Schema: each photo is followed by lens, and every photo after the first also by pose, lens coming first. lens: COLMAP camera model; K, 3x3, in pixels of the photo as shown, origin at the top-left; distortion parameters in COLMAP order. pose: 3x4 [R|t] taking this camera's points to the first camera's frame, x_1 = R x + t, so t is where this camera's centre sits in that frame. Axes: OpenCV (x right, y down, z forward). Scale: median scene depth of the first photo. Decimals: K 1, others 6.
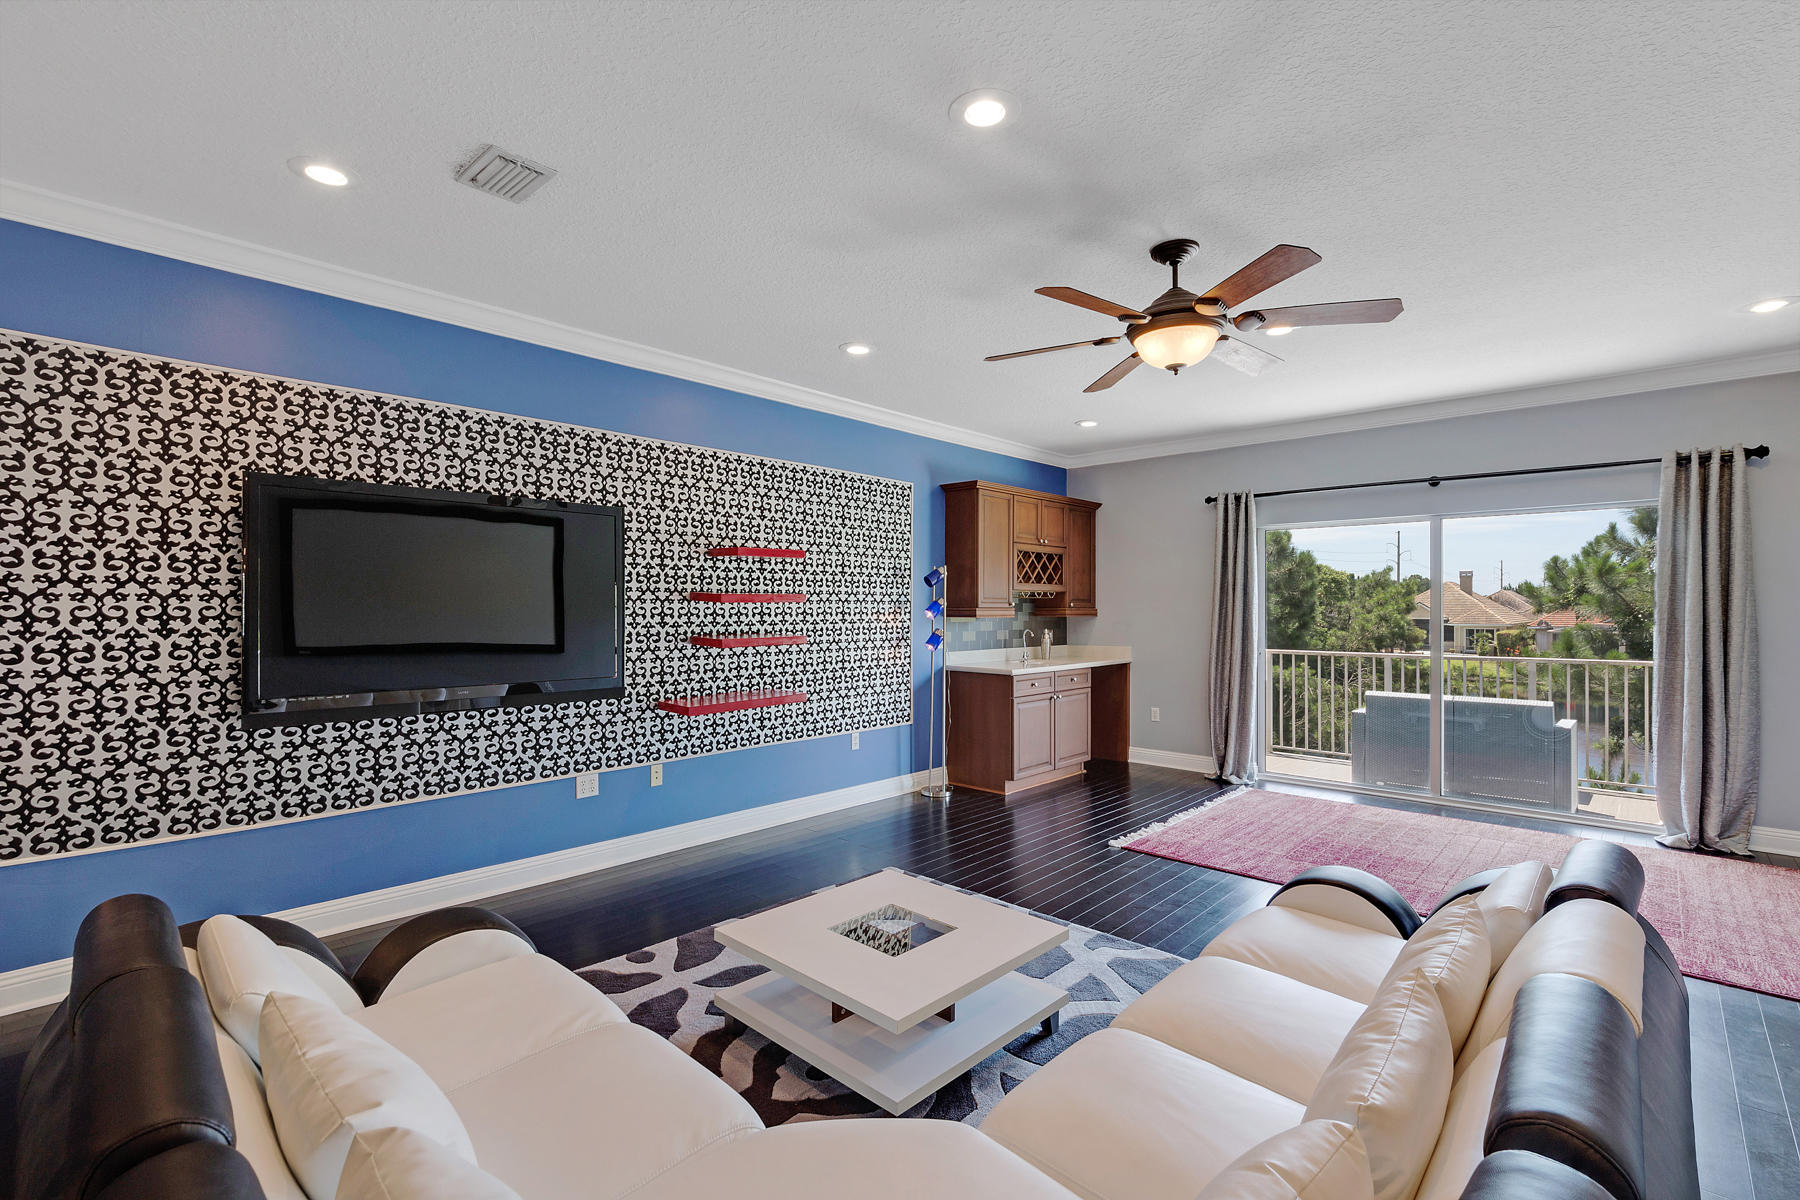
lens RADIAL K [[828.8, 0, 900.4], [0, 828.8, 594.1], [0, 0, 1]] dist [0.000673, 0.000015]
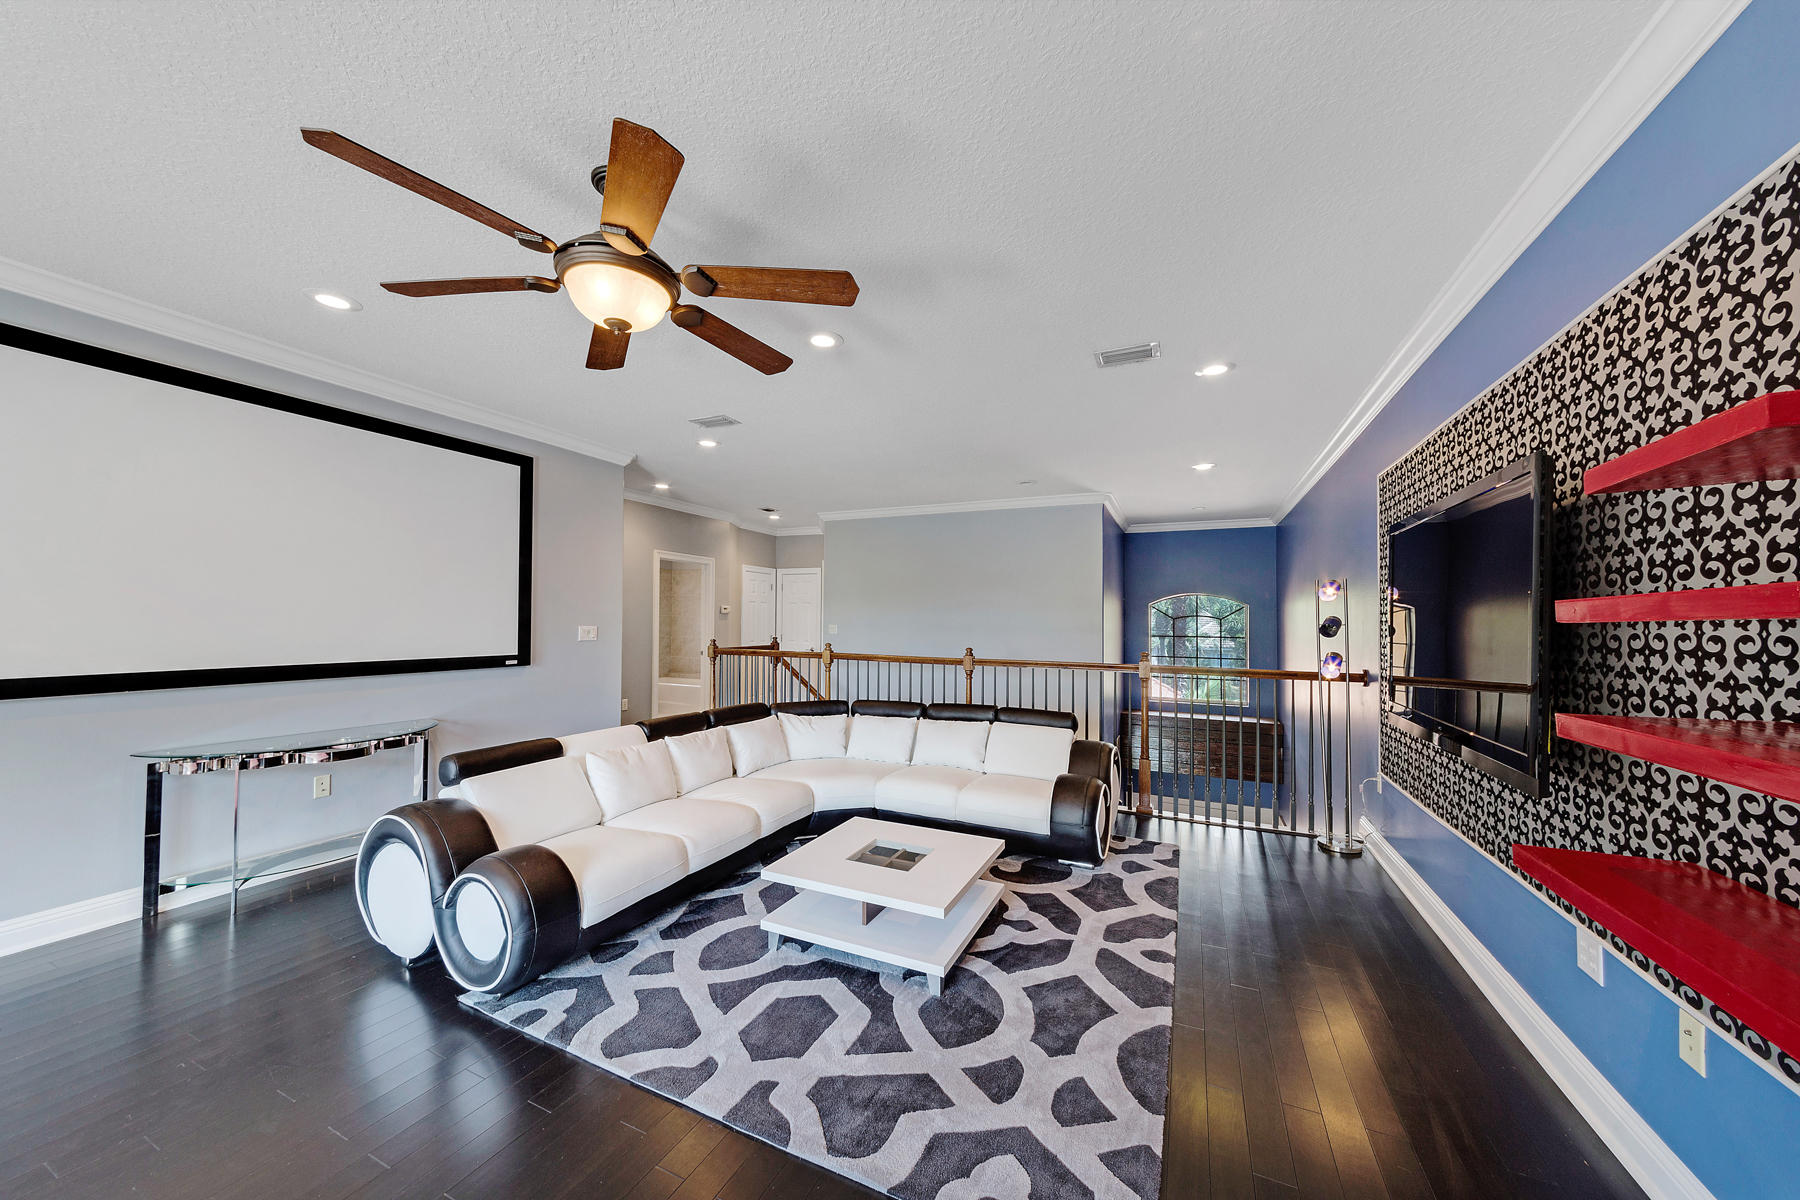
lens RADIAL K [[634.7, 0, 898.3], [0, 634.7, 613.3], [0, 0, 1]] dist [0.006923, 0.000522]
pose [[-0.948545, -0.029777, -0.315241, 0.155244], [-0.025037, 0.999505, -0.019076, 0.017953], [0.315652, -0.010202, -0.948820, 0.976938]]
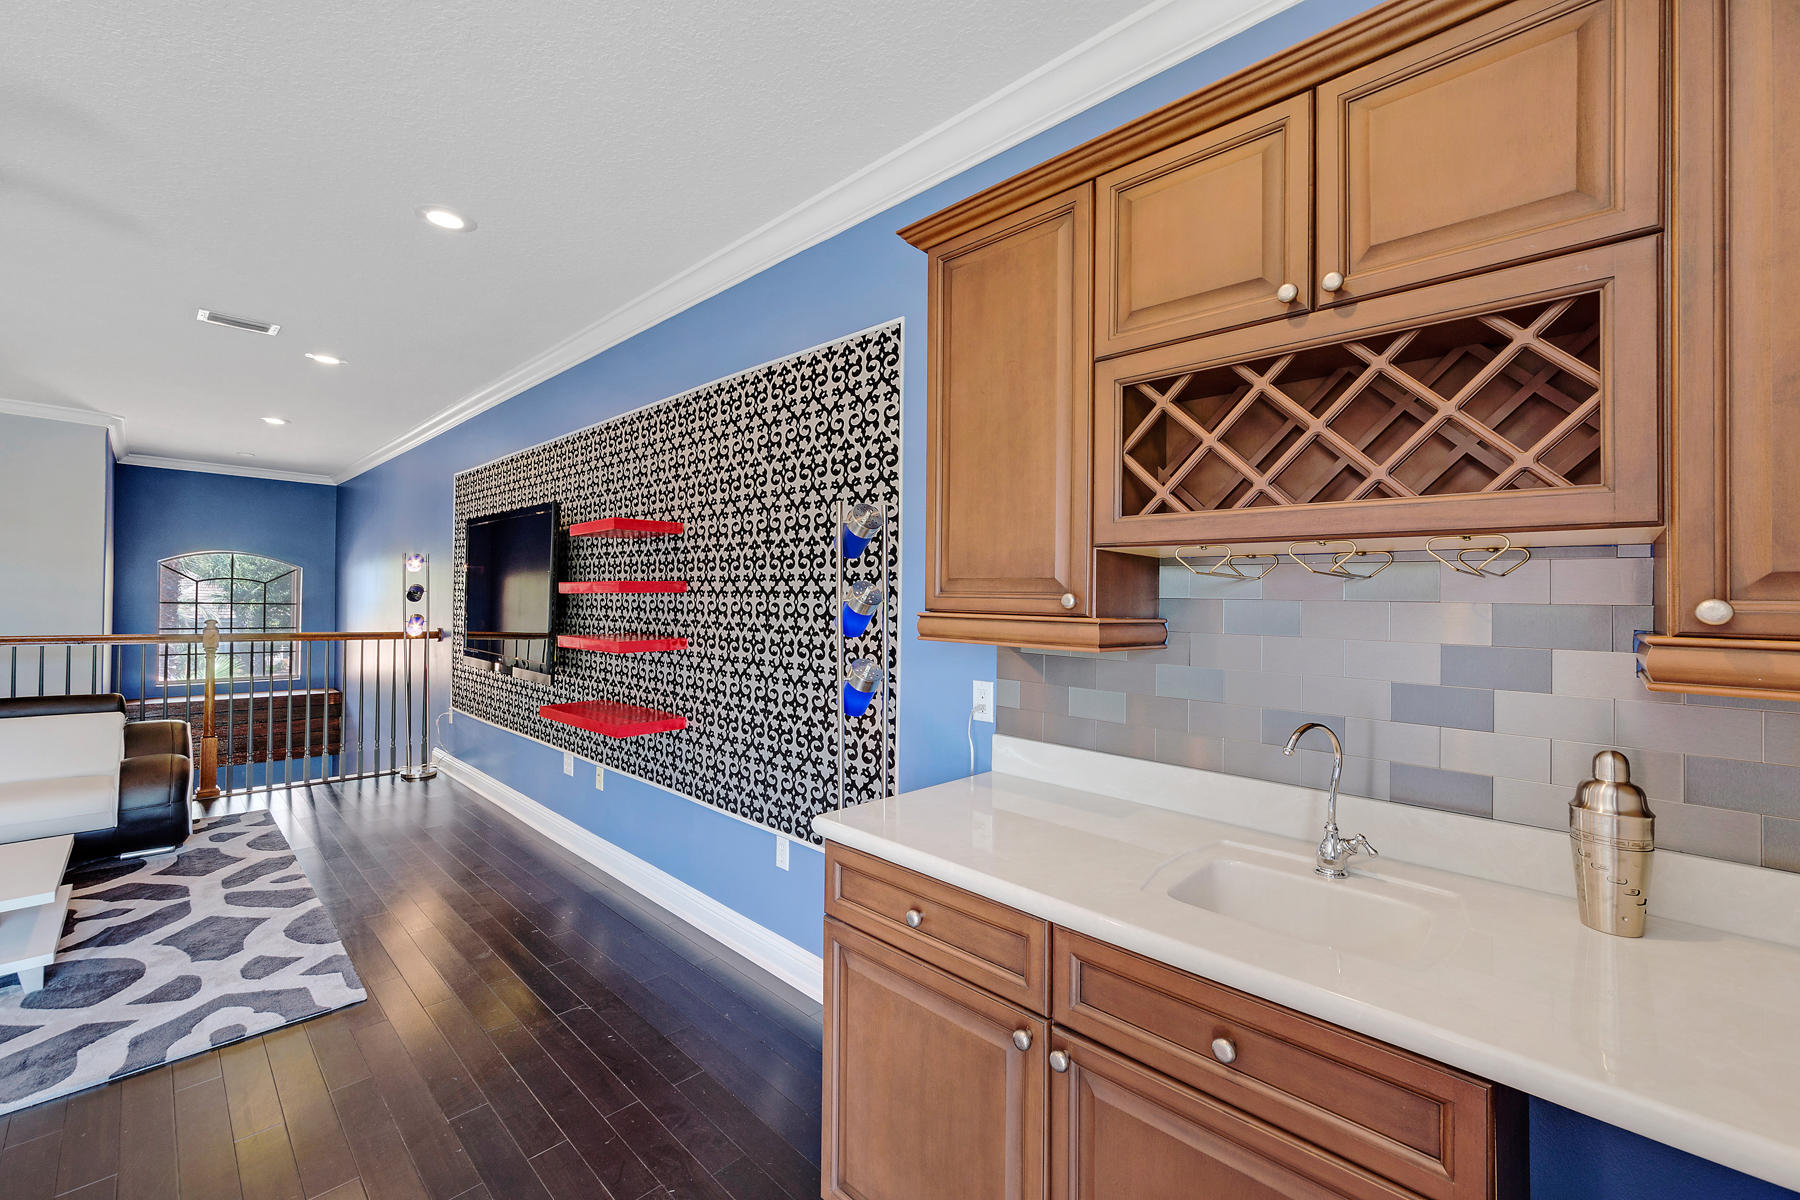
lens RADIAL K [[702.1, 0, 894.4], [0, 702.1, 607.2], [0, 0, 1]] dist [-0.001160, 0.000368]
pose [[-0.002718, -0.006849, -0.999973, 0.415526], [-0.020230, 0.999772, -0.006793, 0.020199], [0.999792, 0.020211, -0.002856, 1.101317]]
